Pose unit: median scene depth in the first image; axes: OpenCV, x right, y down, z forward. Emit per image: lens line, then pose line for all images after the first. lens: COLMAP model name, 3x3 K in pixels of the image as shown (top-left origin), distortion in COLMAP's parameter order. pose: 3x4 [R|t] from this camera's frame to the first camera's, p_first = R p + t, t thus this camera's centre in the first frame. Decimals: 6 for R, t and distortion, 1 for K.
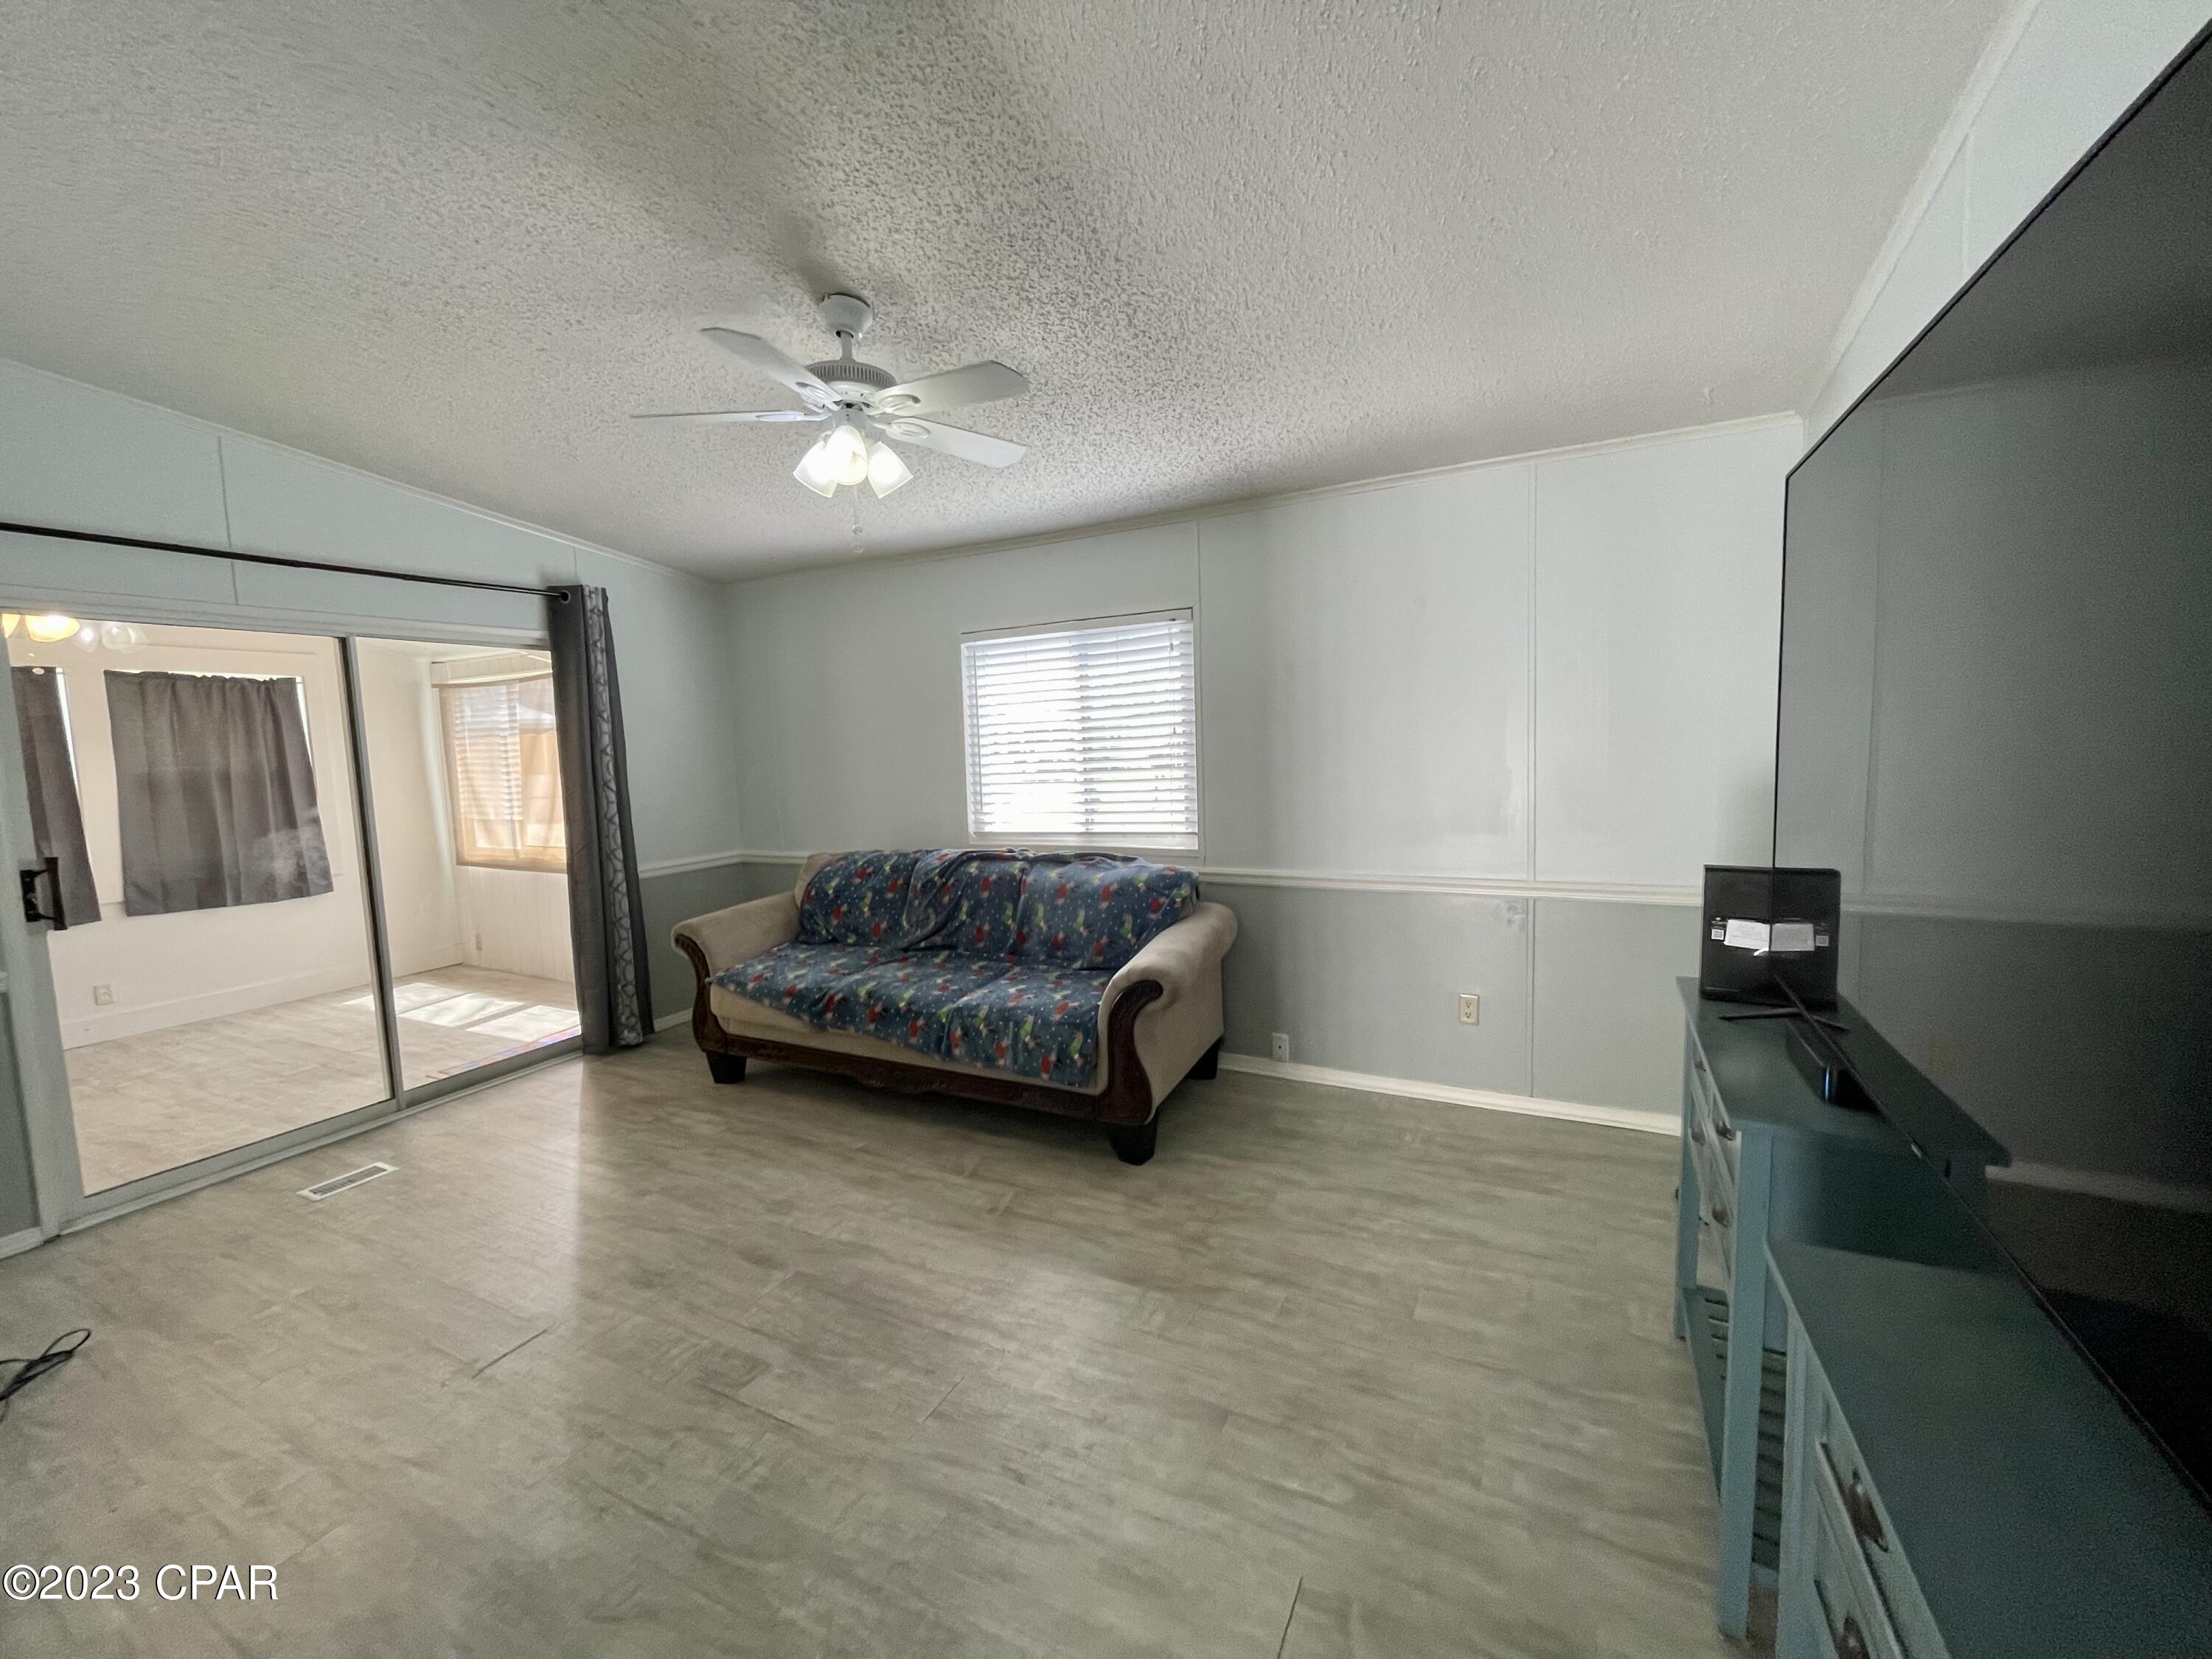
lens RADIAL K [[892.8, 0, 1097.2], [0, 892.8, 817.0], [0, 0, 1]] dist [-0.003198, 0.000482]
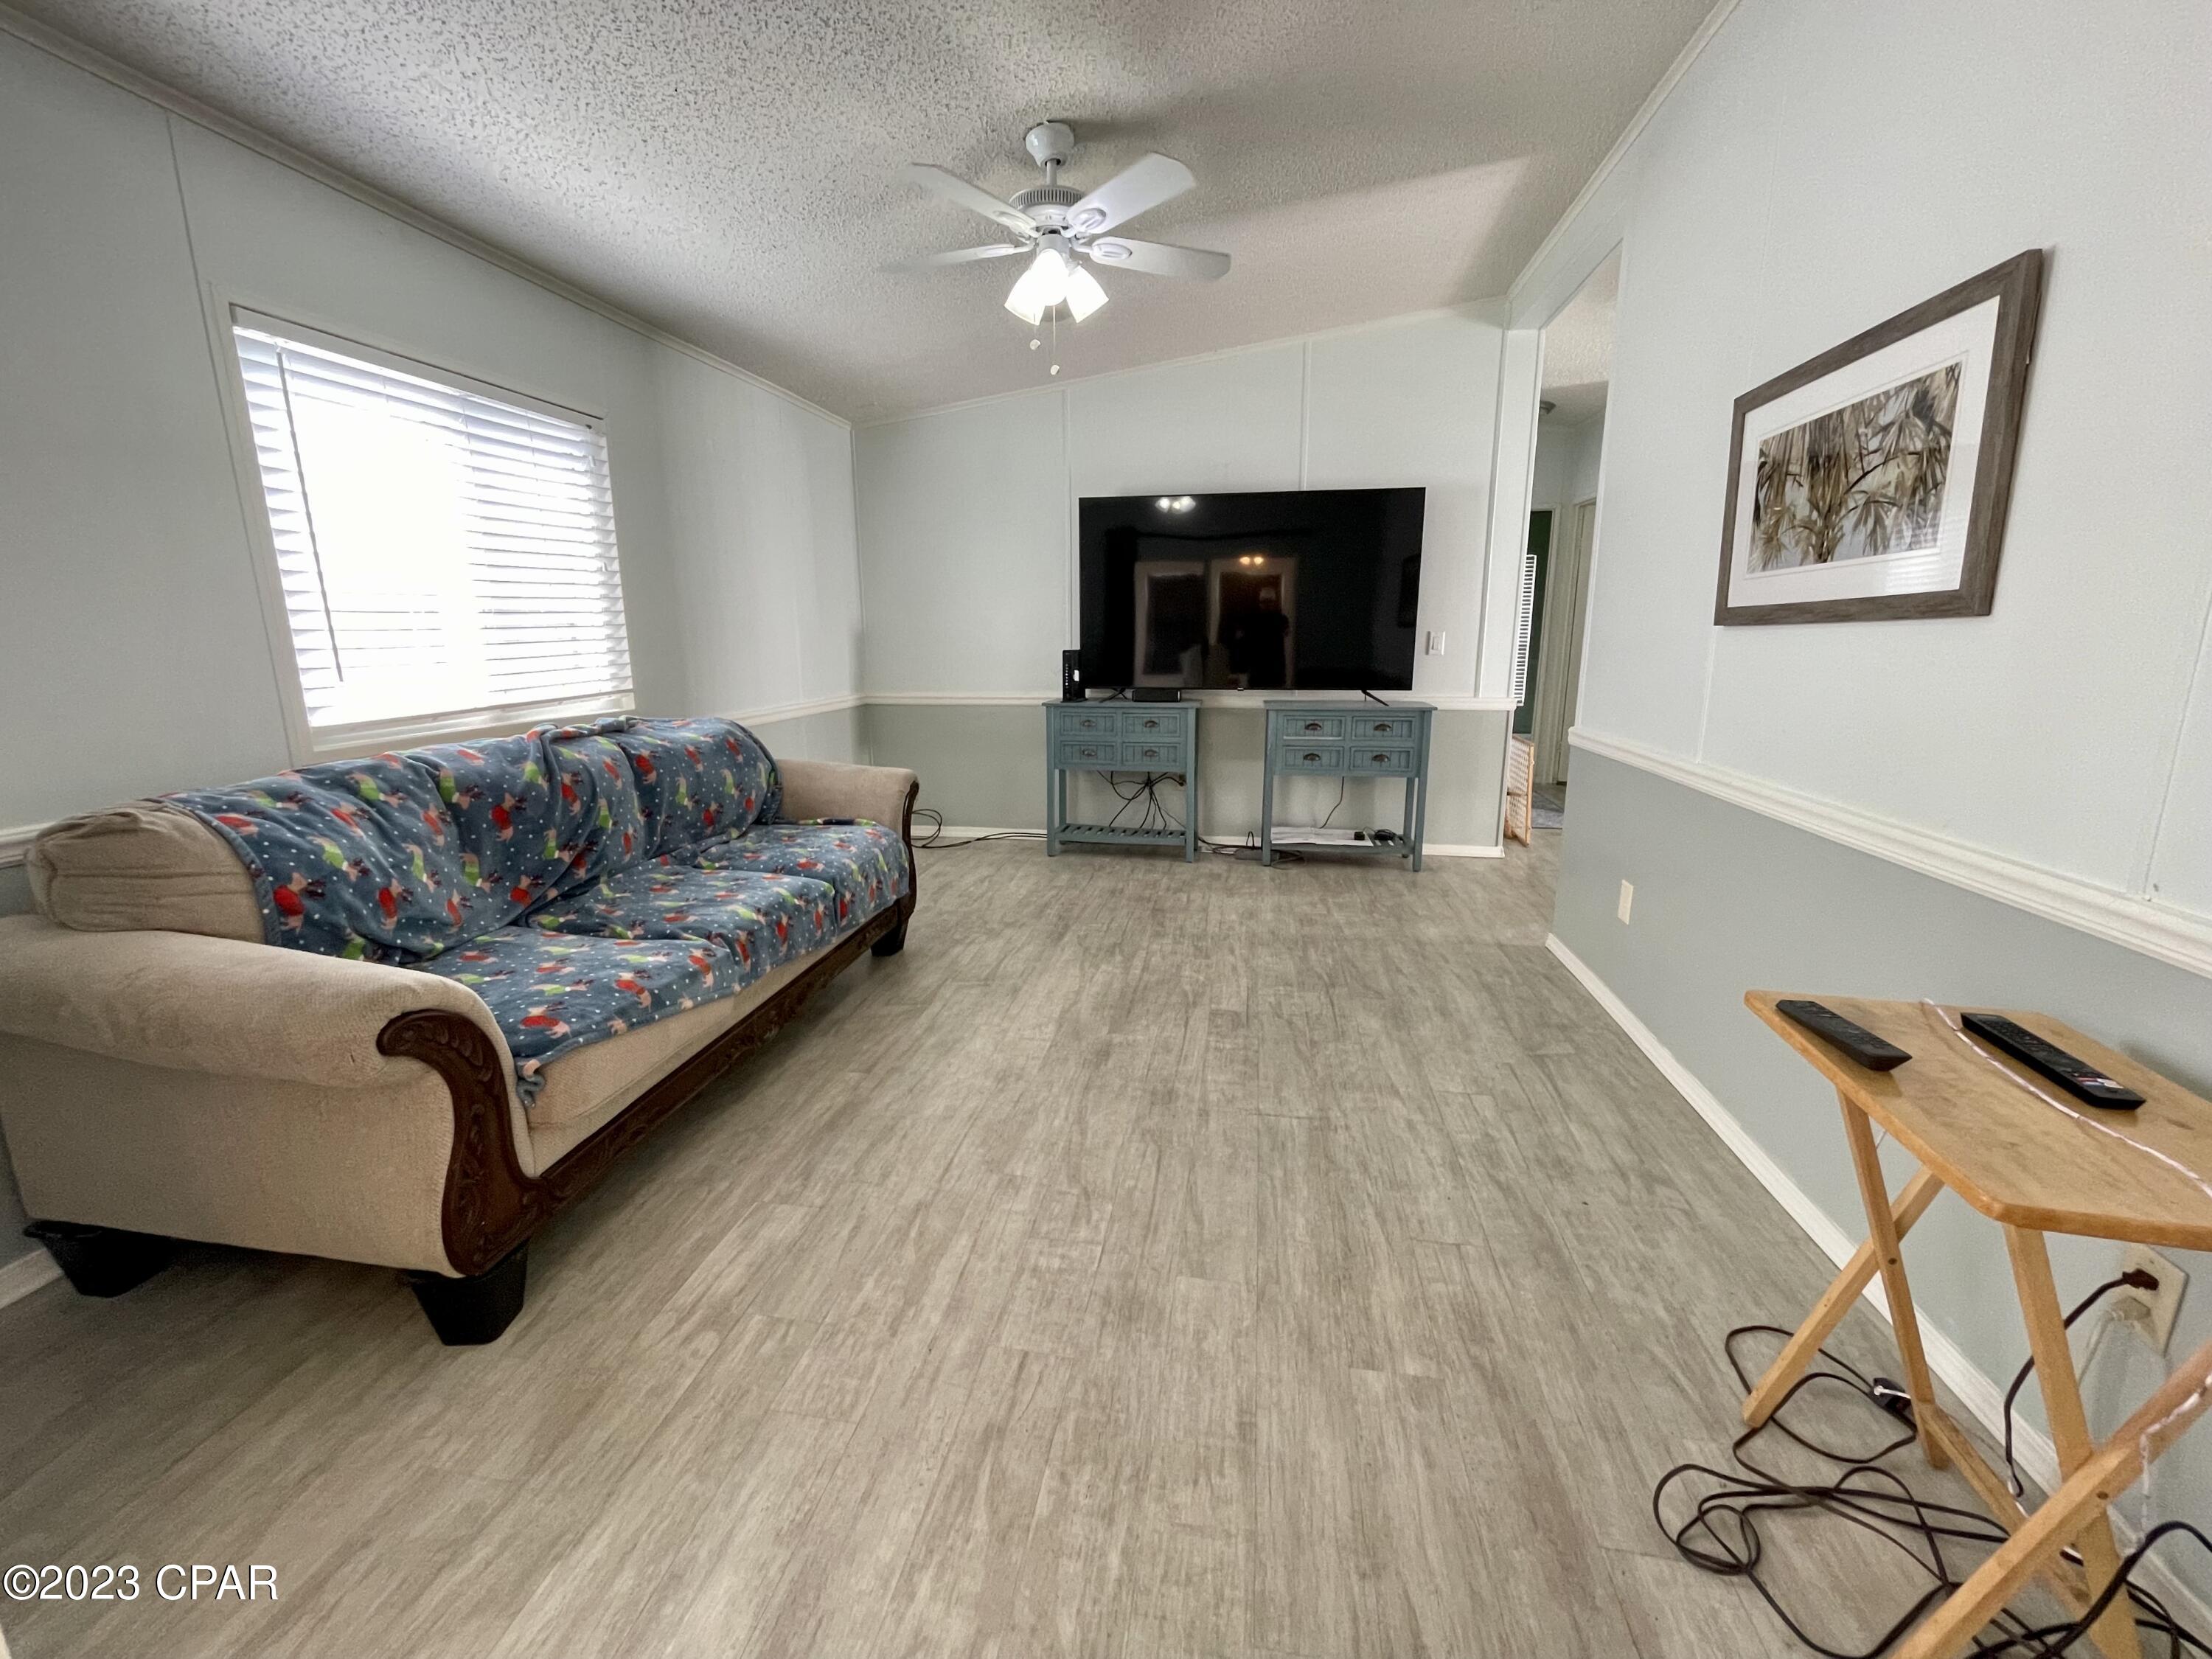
lens RADIAL K [[892.8, 0, 1097.2], [0, 892.8, 817.0], [0, 0, 1]] dist [-0.003198, 0.000482]
pose [[-0.296981, -0.159193, 0.941520, -0.933150], [0.104376, 0.974685, 0.197724, 0.015292], [-0.949162, 0.156992, -0.272847, 0.887411]]
